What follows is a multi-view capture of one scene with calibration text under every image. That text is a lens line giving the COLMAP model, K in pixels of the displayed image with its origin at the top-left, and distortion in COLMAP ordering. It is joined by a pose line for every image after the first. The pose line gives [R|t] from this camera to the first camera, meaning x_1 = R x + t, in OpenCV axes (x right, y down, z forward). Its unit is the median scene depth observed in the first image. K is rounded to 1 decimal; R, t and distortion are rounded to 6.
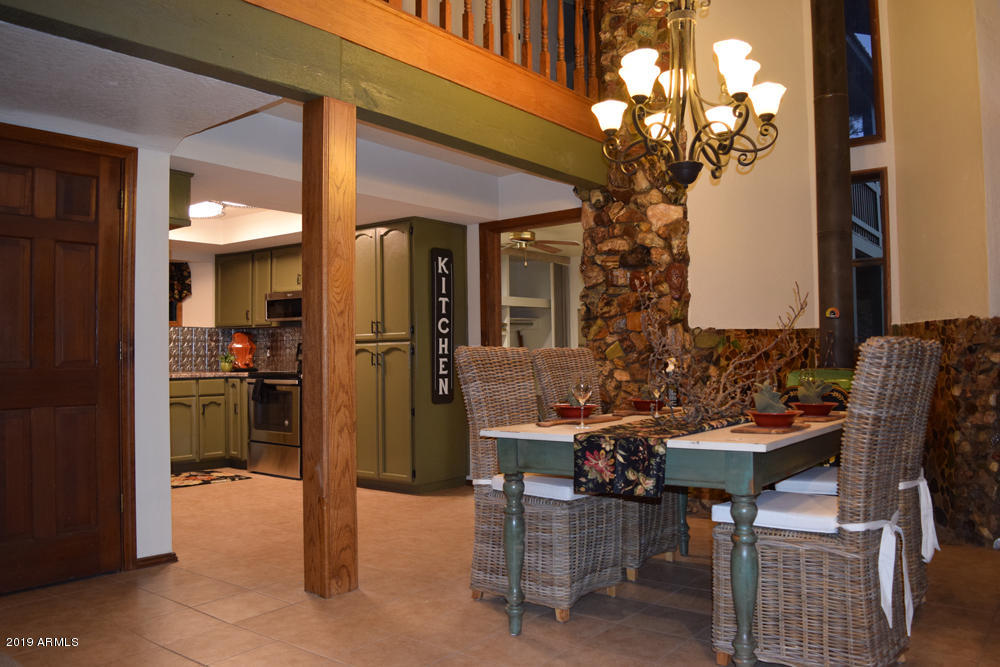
lens RADIAL K [[790.4, 0, 499.6], [0, 790.4, 329.0], [0, 0, 1]] dist [-0.093770, 0.023458]
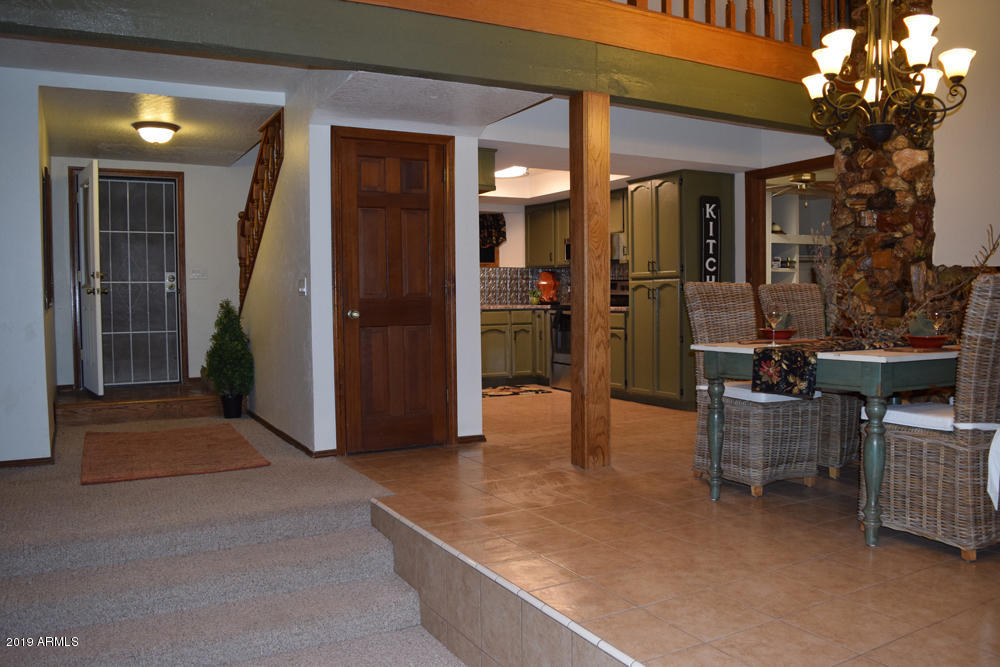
lens RADIAL K [[790.4, 0, 501.5], [0, 790.4, 332.0], [0, 0, 1]] dist [-0.093770, 0.023458]
pose [[0.920575, 0.020846, -0.390010, 0.112057], [0.011525, 0.996690, 0.080476, -0.002186], [0.390396, -0.078579, 0.917287, -0.191318]]
